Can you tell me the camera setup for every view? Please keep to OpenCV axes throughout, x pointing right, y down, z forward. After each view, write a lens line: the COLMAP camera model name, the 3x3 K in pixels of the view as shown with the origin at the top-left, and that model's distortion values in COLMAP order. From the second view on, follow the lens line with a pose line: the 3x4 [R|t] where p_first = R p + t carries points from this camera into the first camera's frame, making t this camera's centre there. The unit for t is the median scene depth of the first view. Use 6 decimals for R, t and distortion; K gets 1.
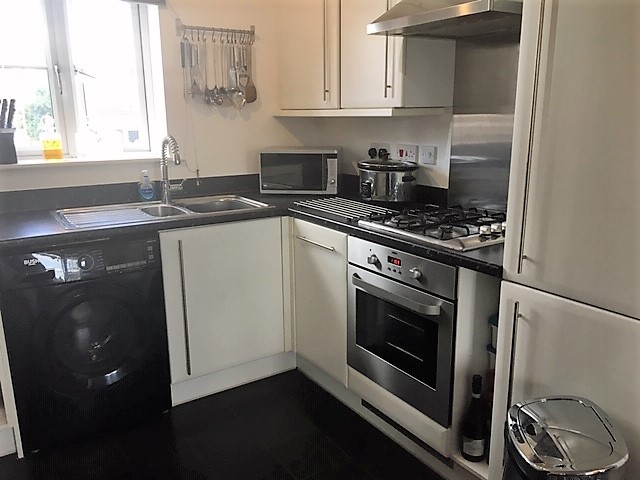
lens RADIAL K [[536.3, 0, 321.7], [0, 536.3, 240.8], [0, 0, 1]] dist [0.060377, -0.086761]
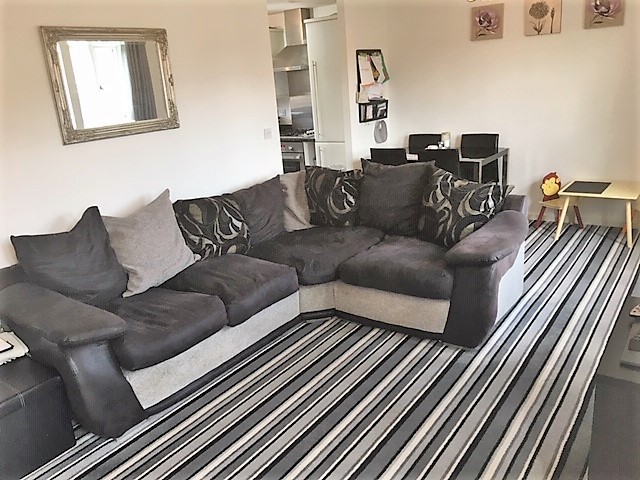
lens RADIAL K [[536.3, 0, 321.7], [0, 536.3, 233.7], [0, 0, 1]] dist [0.060377, -0.086761]
pose [[0.933281, -0.161526, 0.320773, -0.797589], [0.150869, 0.986852, 0.057982, 0.424089], [-0.325921, -0.005718, 0.945380, -2.204771]]
